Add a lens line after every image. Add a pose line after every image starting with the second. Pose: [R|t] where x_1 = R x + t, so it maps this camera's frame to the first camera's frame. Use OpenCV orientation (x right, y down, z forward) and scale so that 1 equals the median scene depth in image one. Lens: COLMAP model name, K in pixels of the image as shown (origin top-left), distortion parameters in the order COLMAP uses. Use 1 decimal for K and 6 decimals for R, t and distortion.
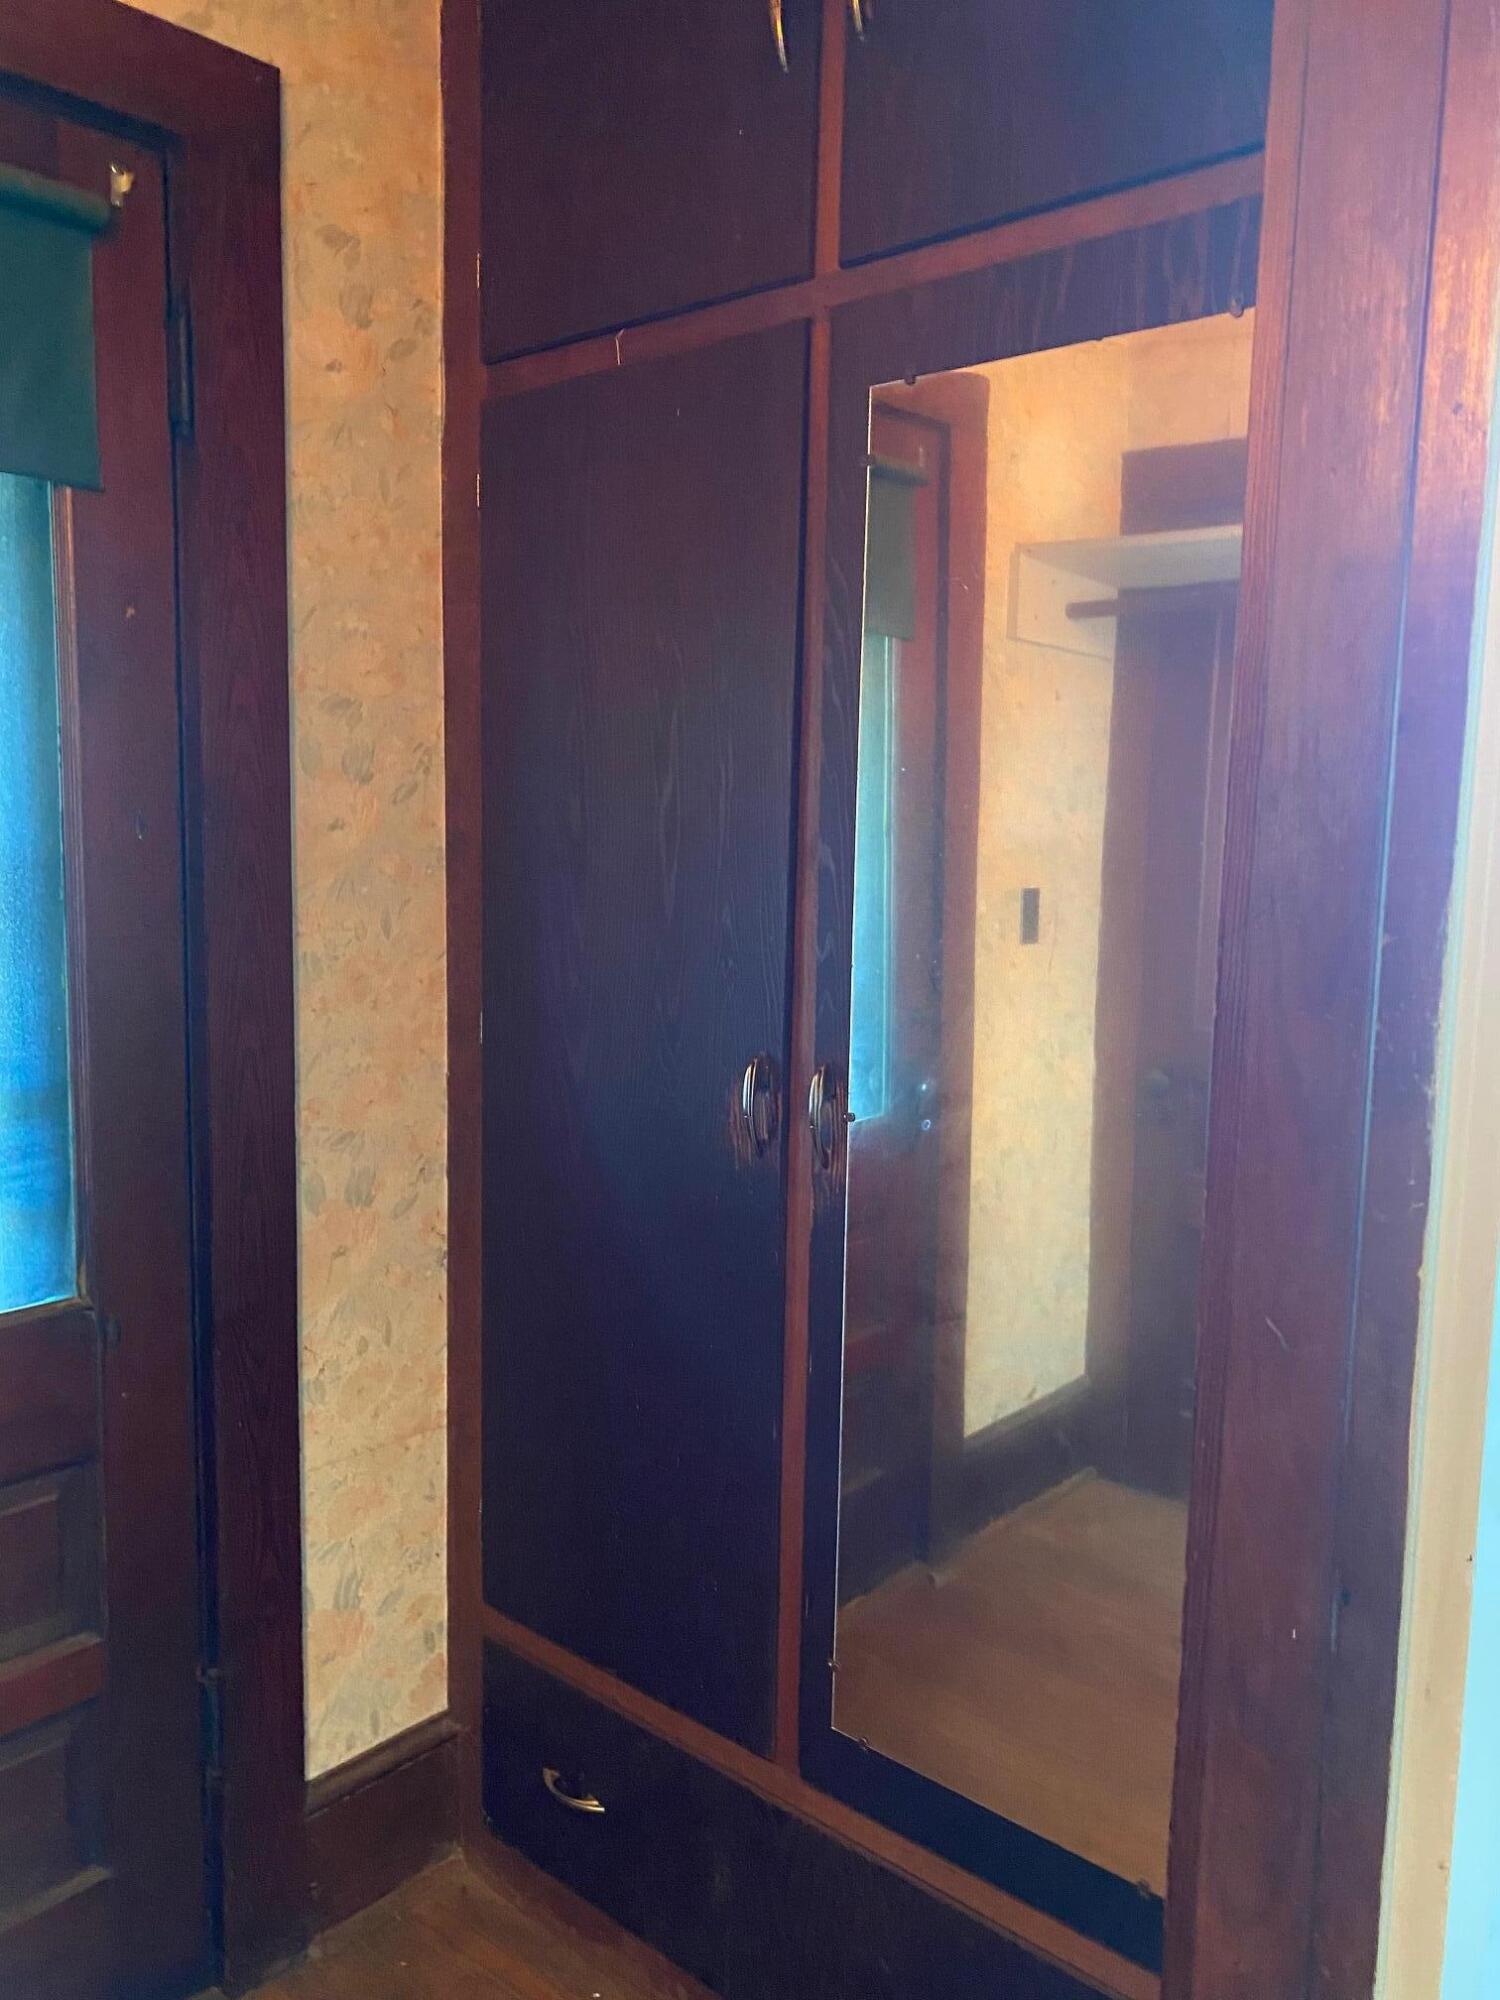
lens RADIAL K [[1522.7, 0, 750.0], [0, 1522.7, 1000.0], [0, 0, 1]] dist [0.024270, -0.025061]
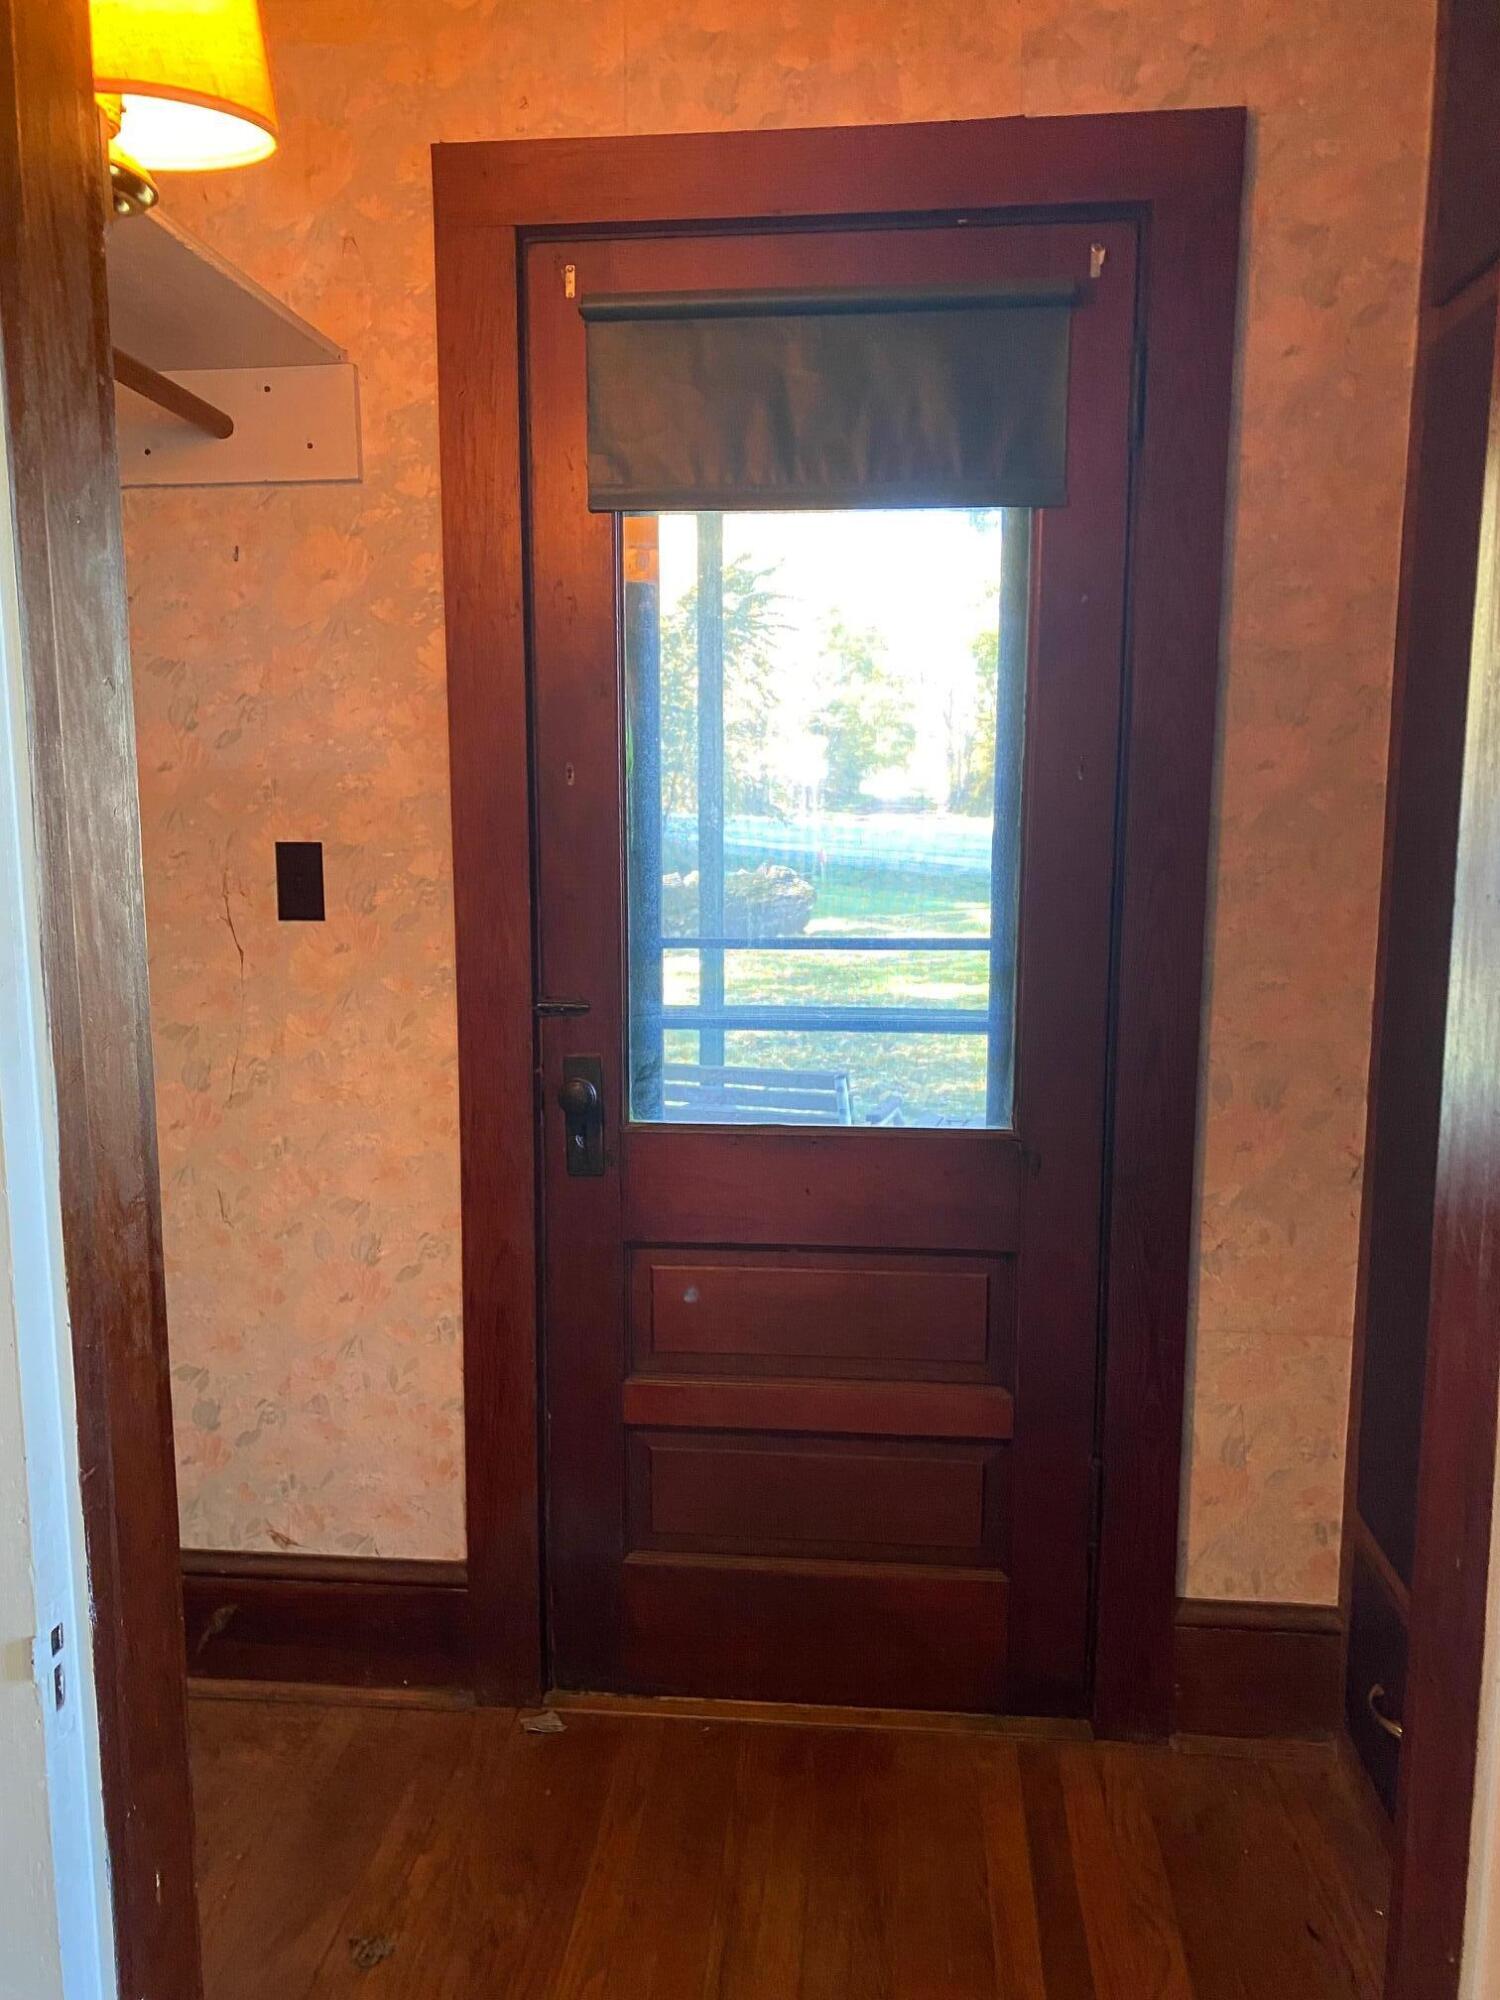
lens RADIAL K [[1522.7, 0, 750.0], [0, 1522.7, 1000.0], [0, 0, 1]] dist [0.024270, -0.025061]
pose [[0.580759, 0.088978, -0.809199, 0.414267], [-0.083526, 0.995276, 0.049492, 0.032052], [0.809779, 0.038846, 0.585447, 0.042700]]
